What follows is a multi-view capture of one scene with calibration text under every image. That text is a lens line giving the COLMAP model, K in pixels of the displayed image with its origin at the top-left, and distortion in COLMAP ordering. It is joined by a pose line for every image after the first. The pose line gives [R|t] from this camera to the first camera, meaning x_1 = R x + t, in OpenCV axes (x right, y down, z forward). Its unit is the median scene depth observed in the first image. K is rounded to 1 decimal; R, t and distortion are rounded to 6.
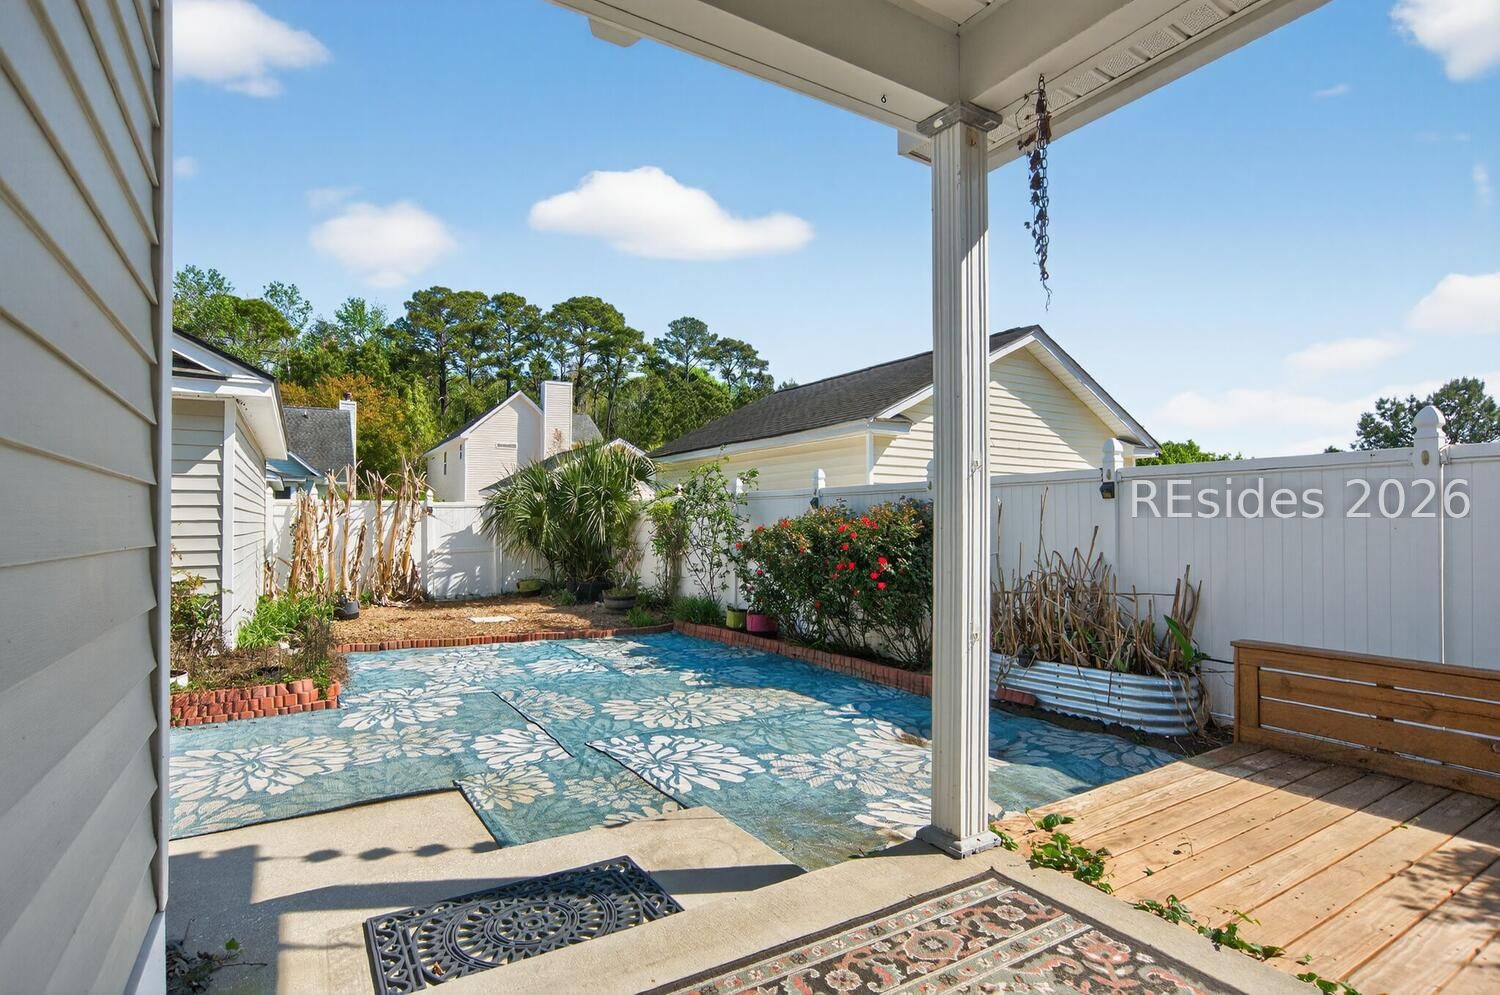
lens RADIAL K [[744.8, 0, 747.2], [0, 744.8, 521.2], [0, 0, 1]] dist [-0.050047, 0.024731]
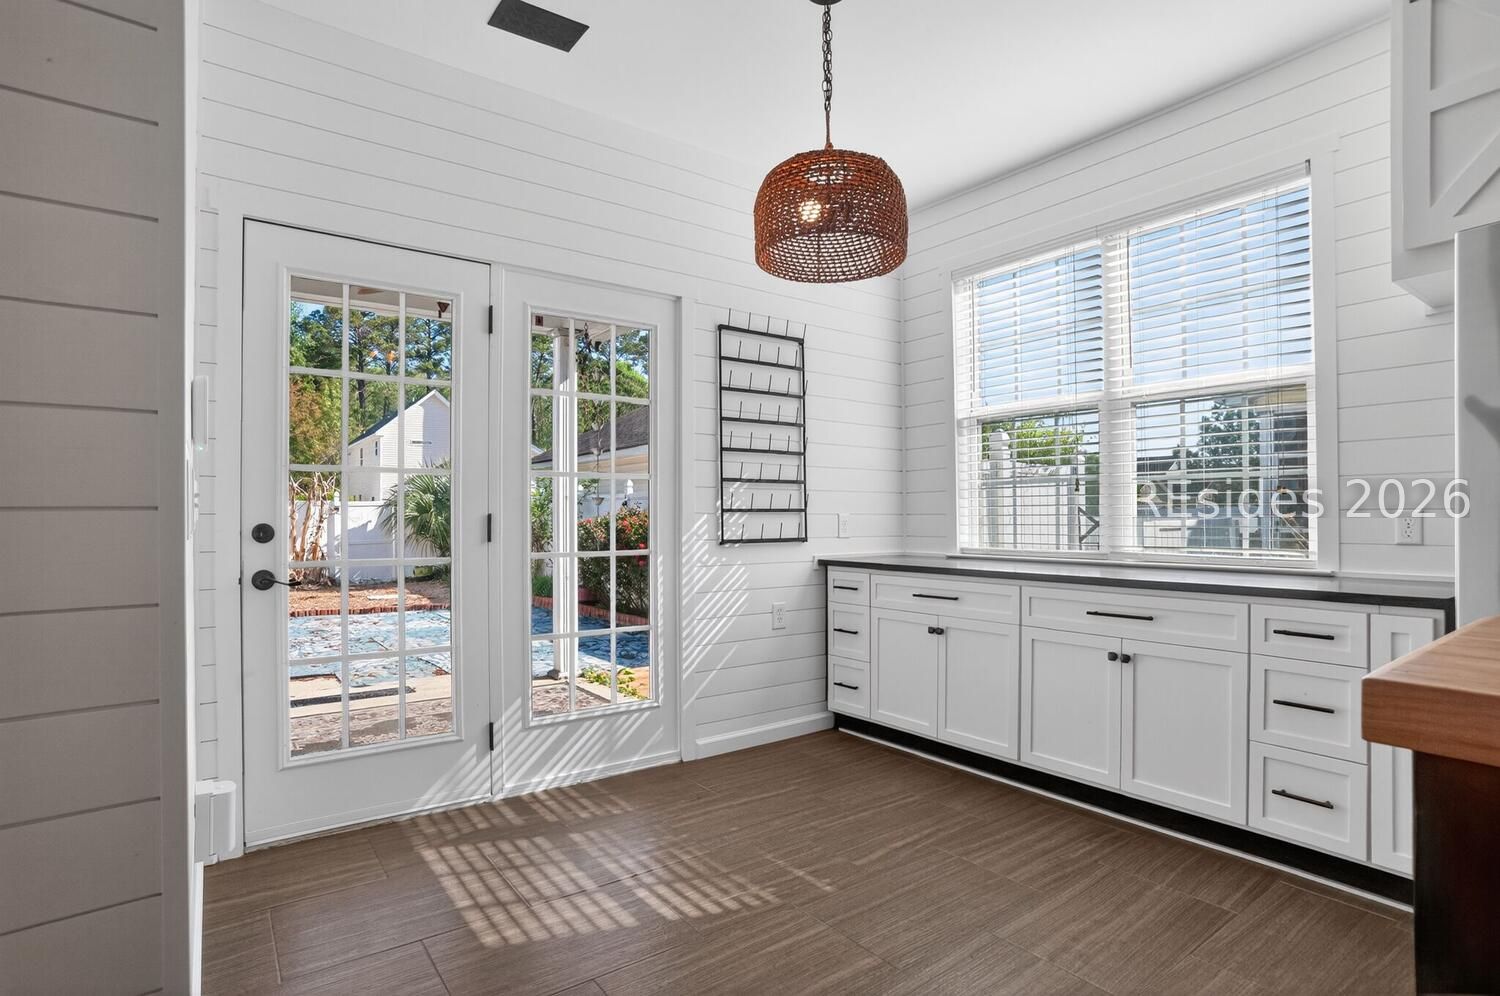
lens RADIAL K [[744.8, 0, 747.2], [0, 744.8, 521.7], [0, 0, 1]] dist [-0.050047, 0.024731]
pose [[0.996247, -0.003806, 0.086475, 0.235519], [0.002671, 0.999909, 0.013235, -0.014847], [-0.086518, -0.012955, 0.996166, -0.440776]]
